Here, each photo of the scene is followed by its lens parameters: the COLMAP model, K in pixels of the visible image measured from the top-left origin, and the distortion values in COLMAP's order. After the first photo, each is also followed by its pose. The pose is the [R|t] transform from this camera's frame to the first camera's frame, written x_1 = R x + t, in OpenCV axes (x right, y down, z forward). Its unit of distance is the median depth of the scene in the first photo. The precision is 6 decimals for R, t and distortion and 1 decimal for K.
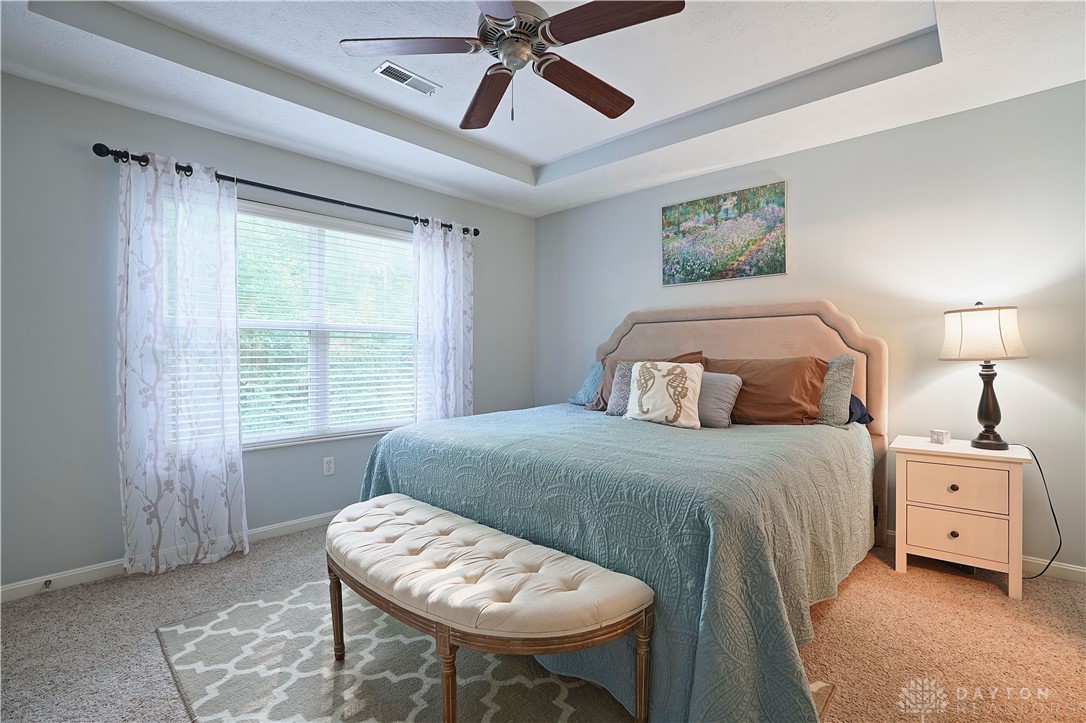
lens RADIAL K [[498.0, 0, 544.5], [0, 498.0, 361.0], [0, 0, 1]] dist [-0.060591, 0.003536]
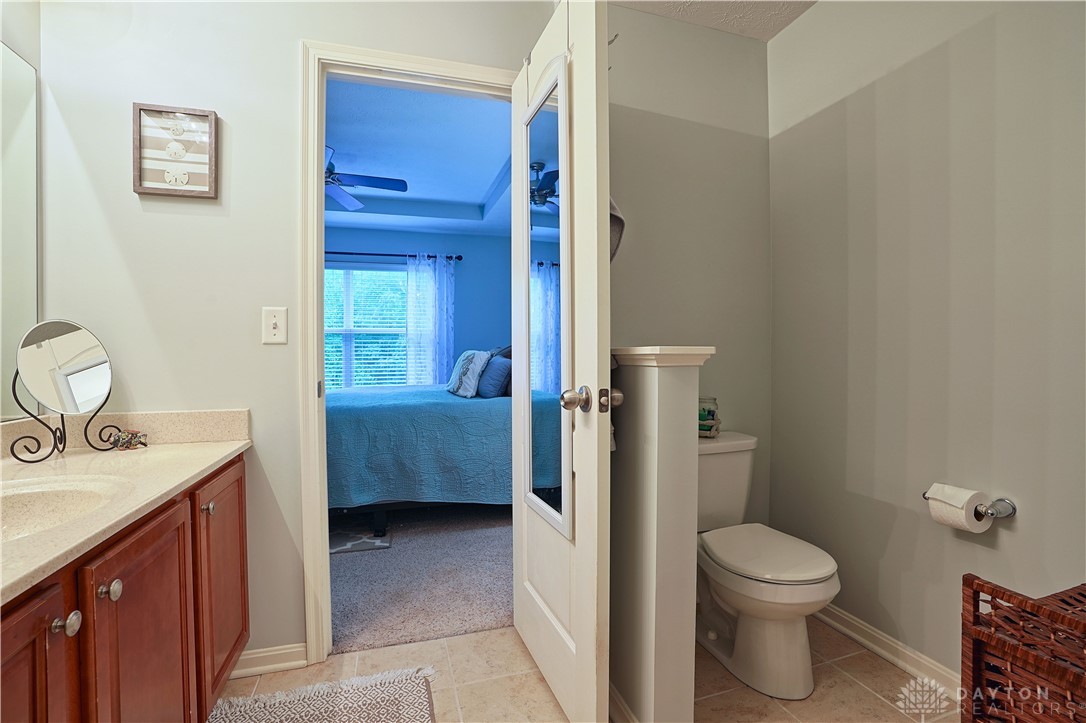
lens RADIAL K [[498.0, 0, 543.4], [0, 498.0, 358.3], [0, 0, 1]] dist [-0.060591, 0.003536]
pose [[0.880382, 0.000935, -0.474264, 0.768710], [0.002407, 0.999976, 0.006438, 0.009909], [0.474259, -0.006810, 0.880359, -0.102999]]
